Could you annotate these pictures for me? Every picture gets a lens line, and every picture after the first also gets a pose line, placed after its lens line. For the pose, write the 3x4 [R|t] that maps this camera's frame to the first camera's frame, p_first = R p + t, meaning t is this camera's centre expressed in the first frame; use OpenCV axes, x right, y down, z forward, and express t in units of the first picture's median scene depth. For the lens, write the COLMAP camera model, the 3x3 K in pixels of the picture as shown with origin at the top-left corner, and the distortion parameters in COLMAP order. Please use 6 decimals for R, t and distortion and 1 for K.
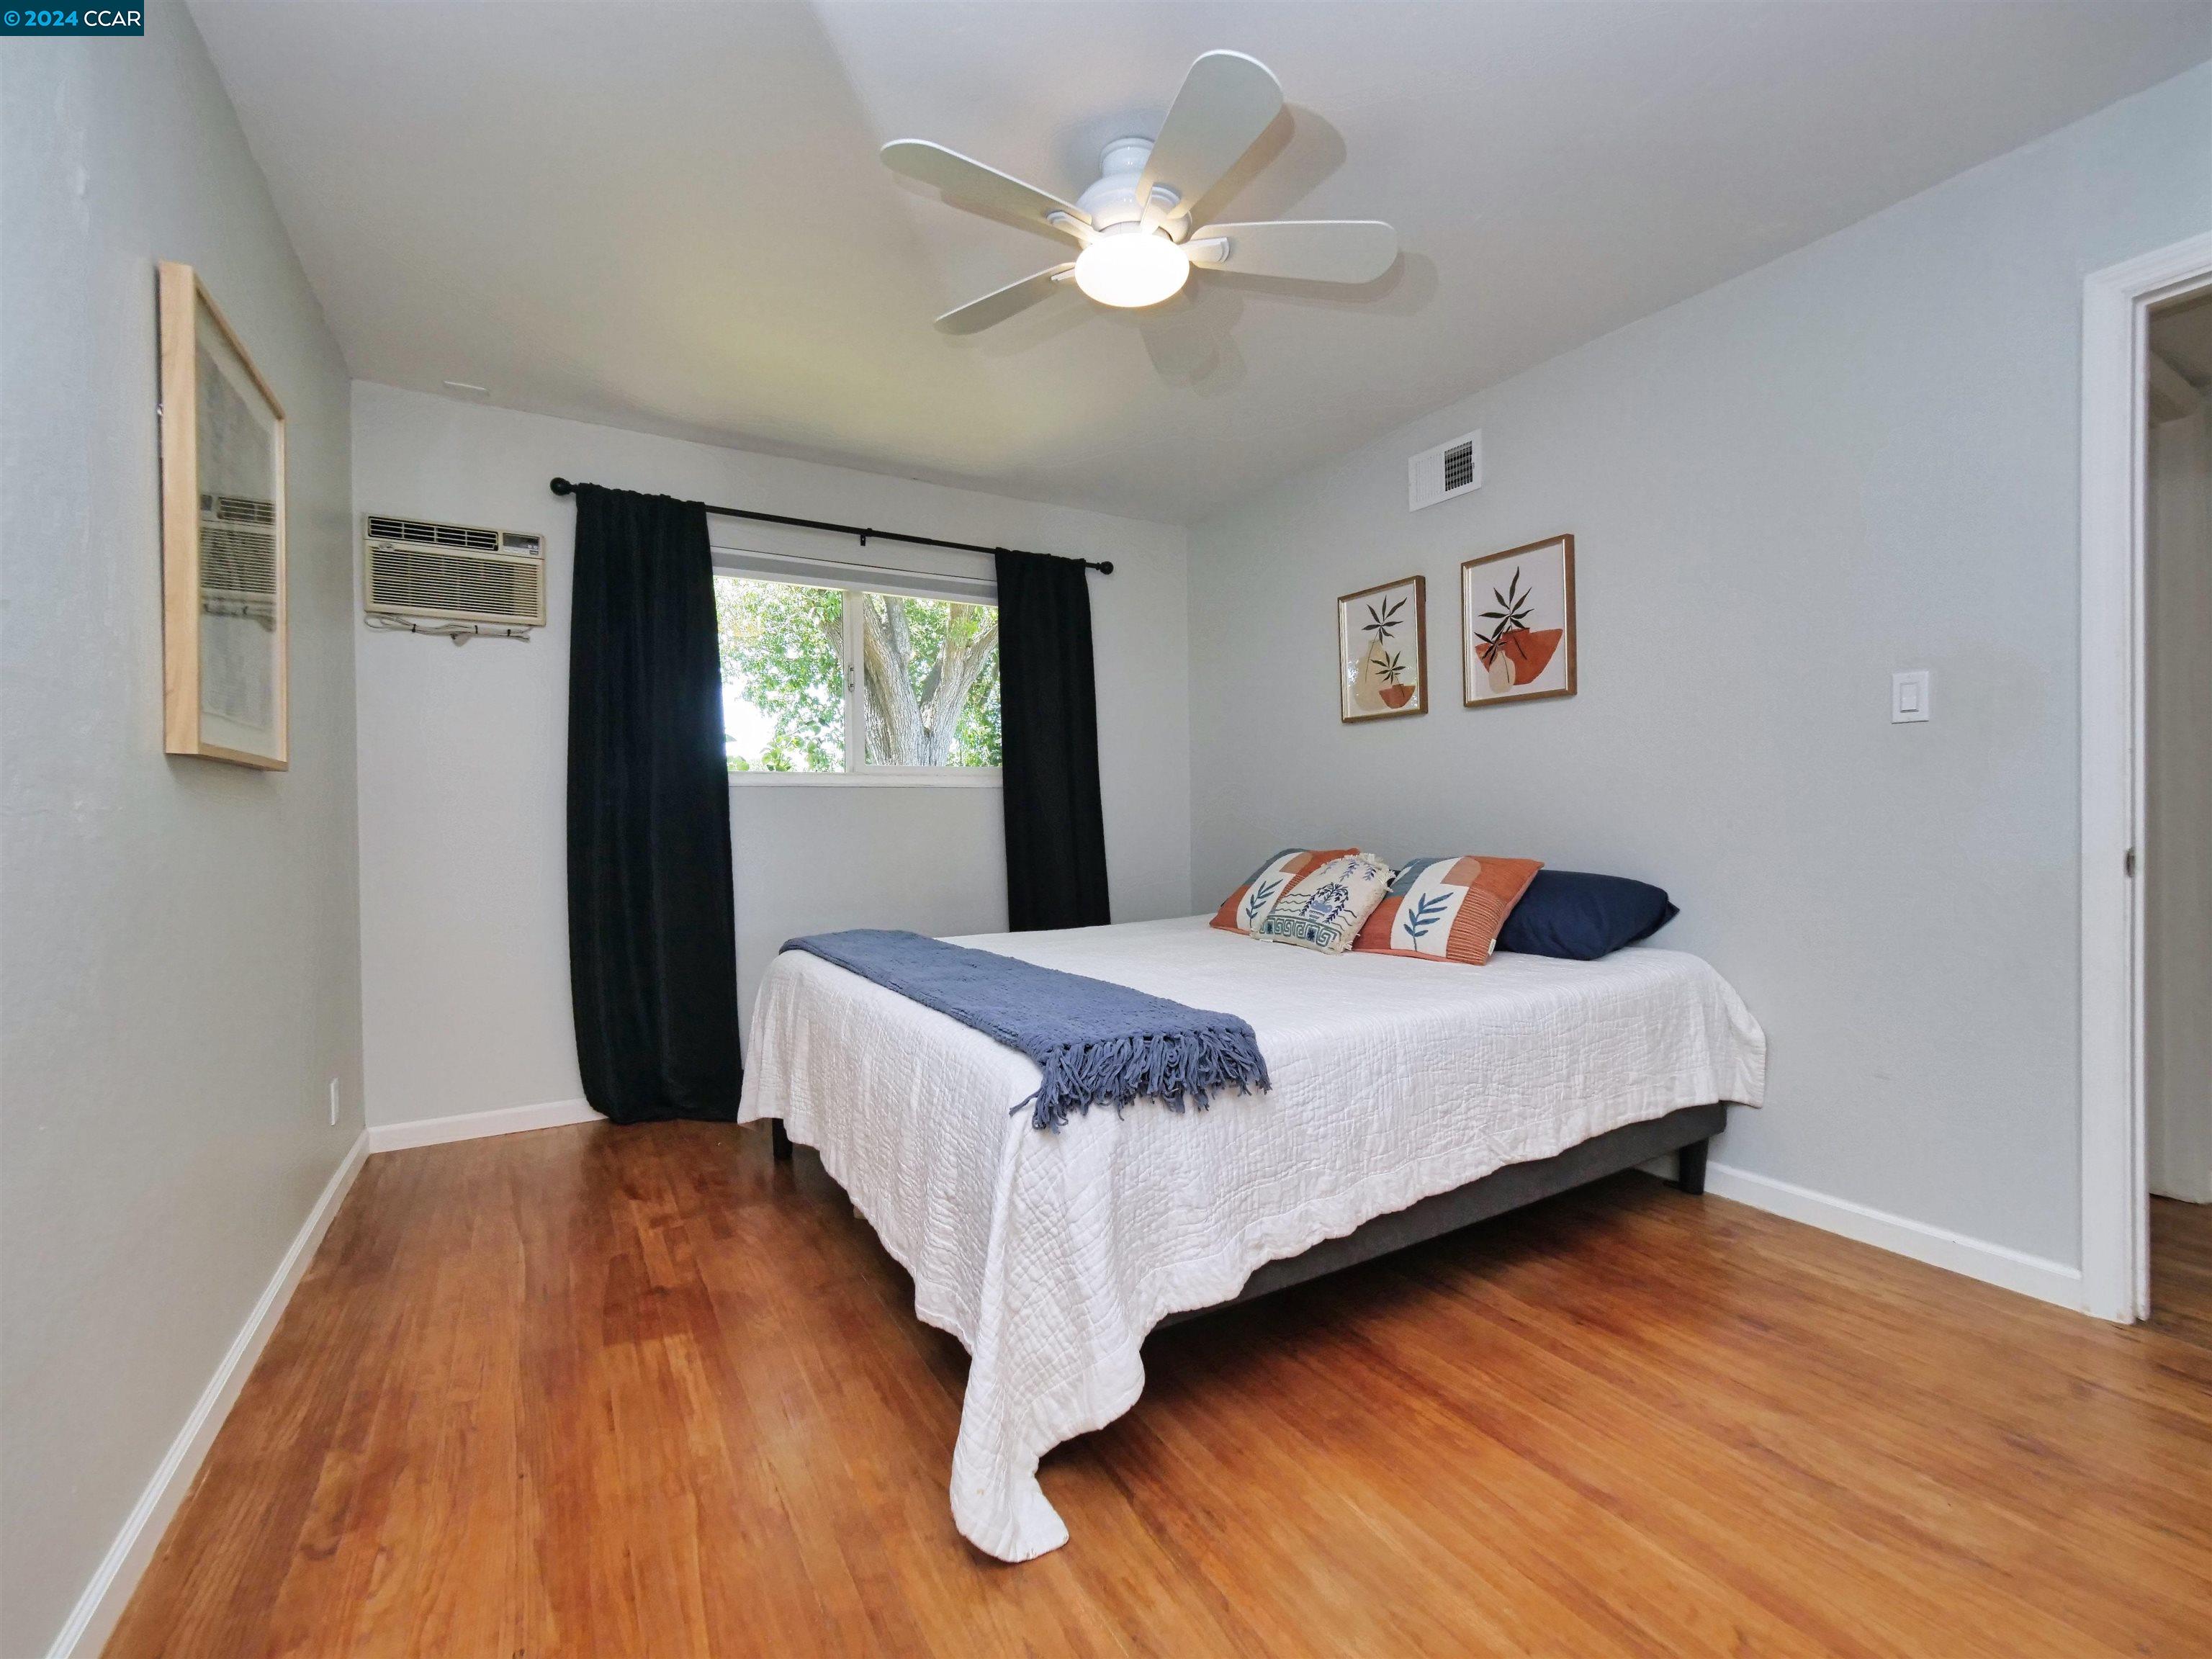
lens RADIAL K [[942.5, 0, 1083.5], [0, 942.5, 820.0], [0, 0, 1]] dist [-0.005983, 0.001749]
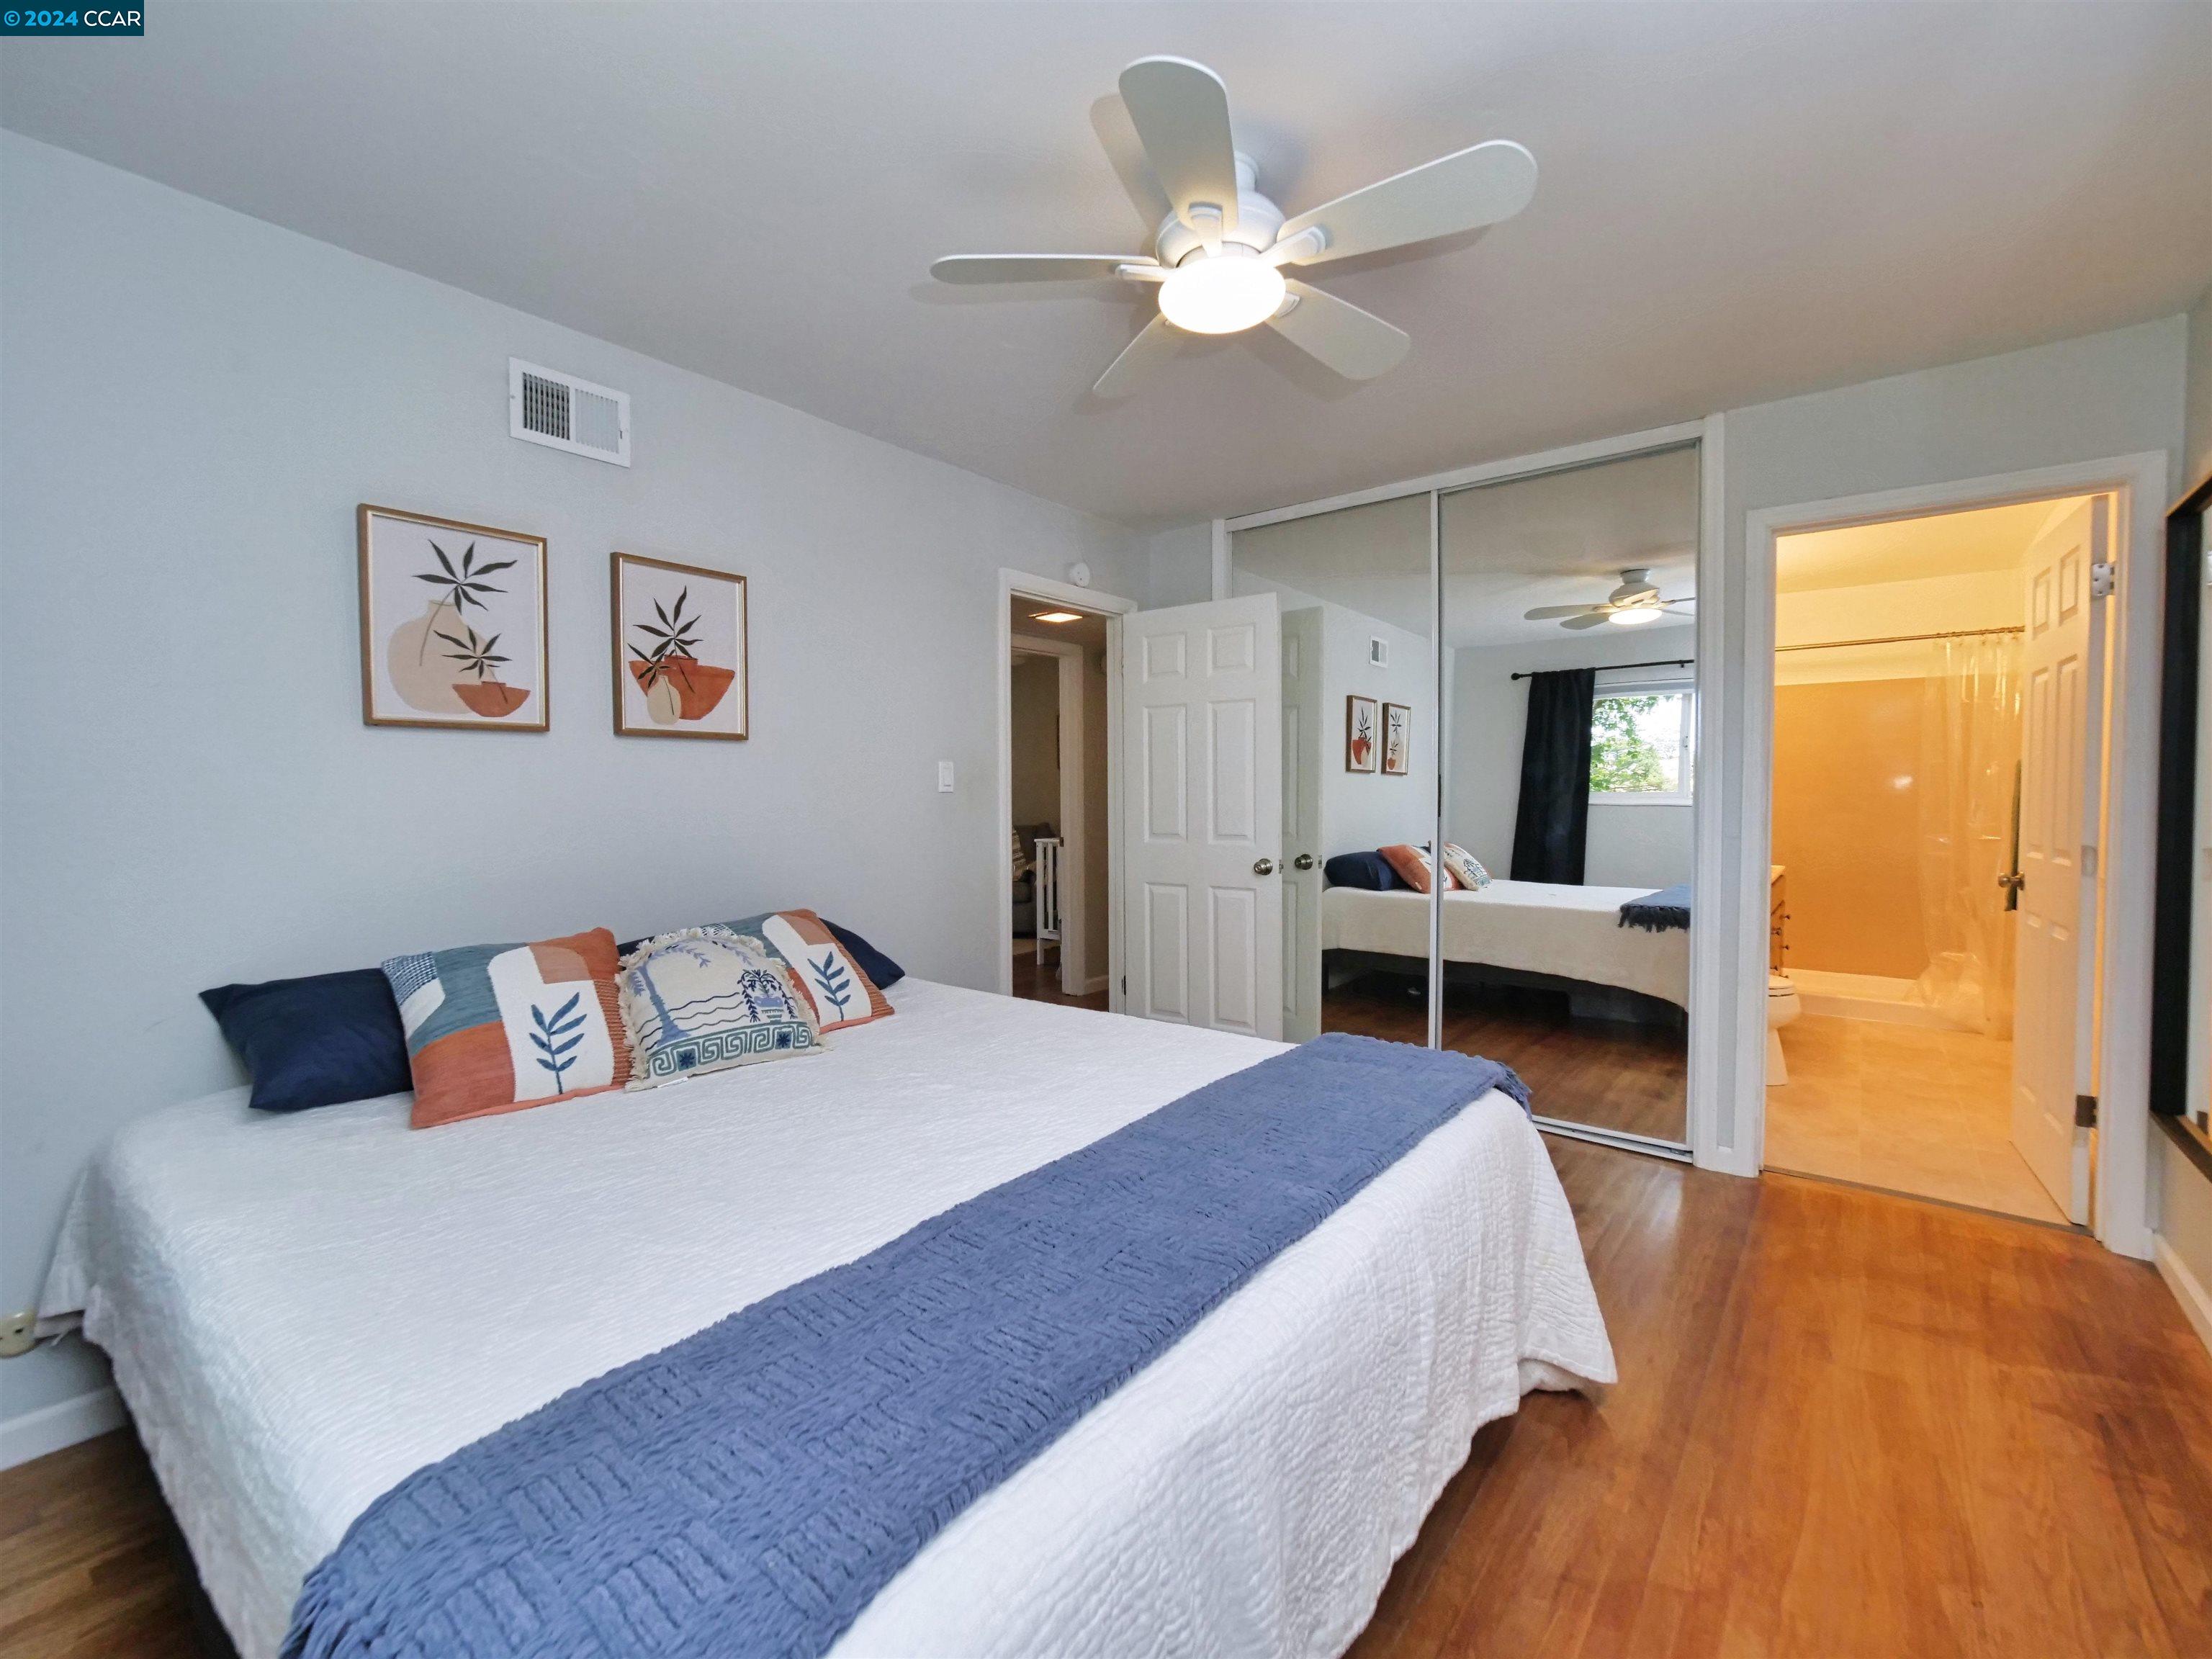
lens RADIAL K [[942.5, 0, 1094.6], [0, 942.5, 815.9], [0, 0, 1]] dist [-0.005983, 0.001749]
pose [[-0.366130, -0.004218, 0.930554, -0.508001], [0.015719, 0.999819, 0.010717, -0.056102], [-0.930431, 0.018552, -0.365997, 0.967975]]
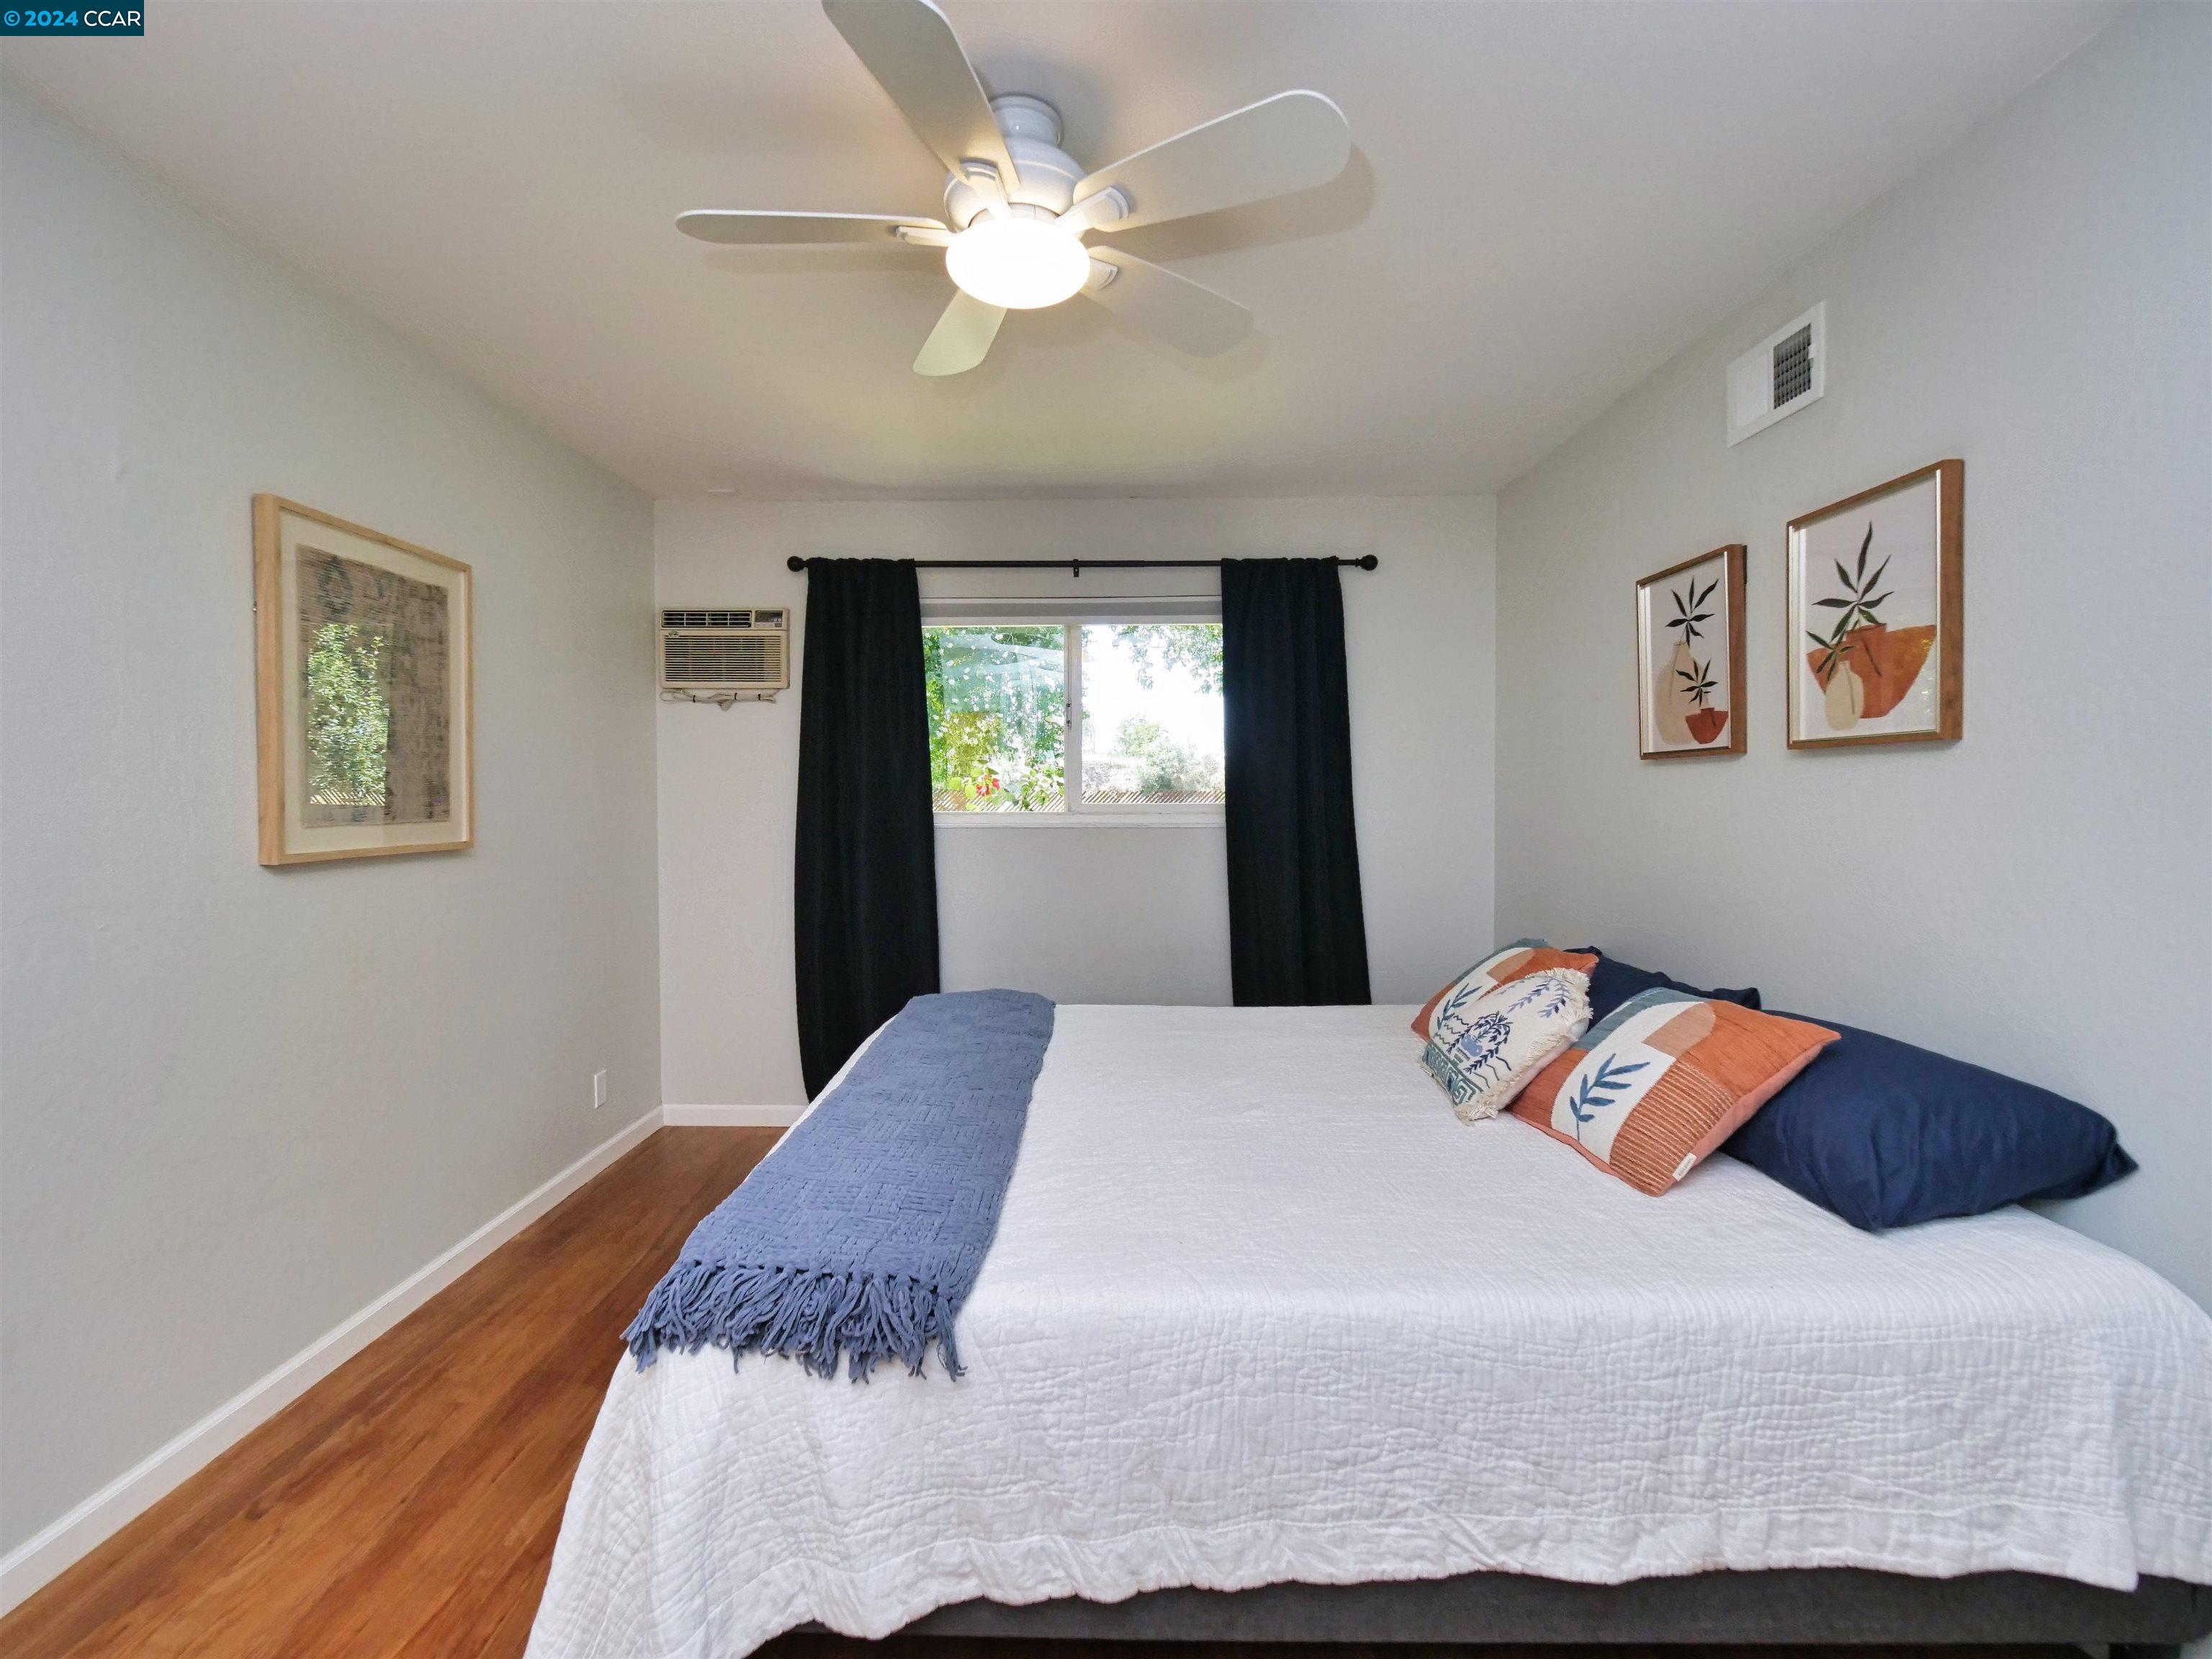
lens RADIAL K [[942.5, 0, 1089.1], [0, 942.5, 810.7], [0, 0, 1]] dist [-0.005983, 0.001749]
pose [[0.855946, 0.020613, -0.516655, 0.347238], [-0.010206, 0.999684, 0.022977, -0.093192], [0.516965, -0.014394, 0.855886, 0.224432]]
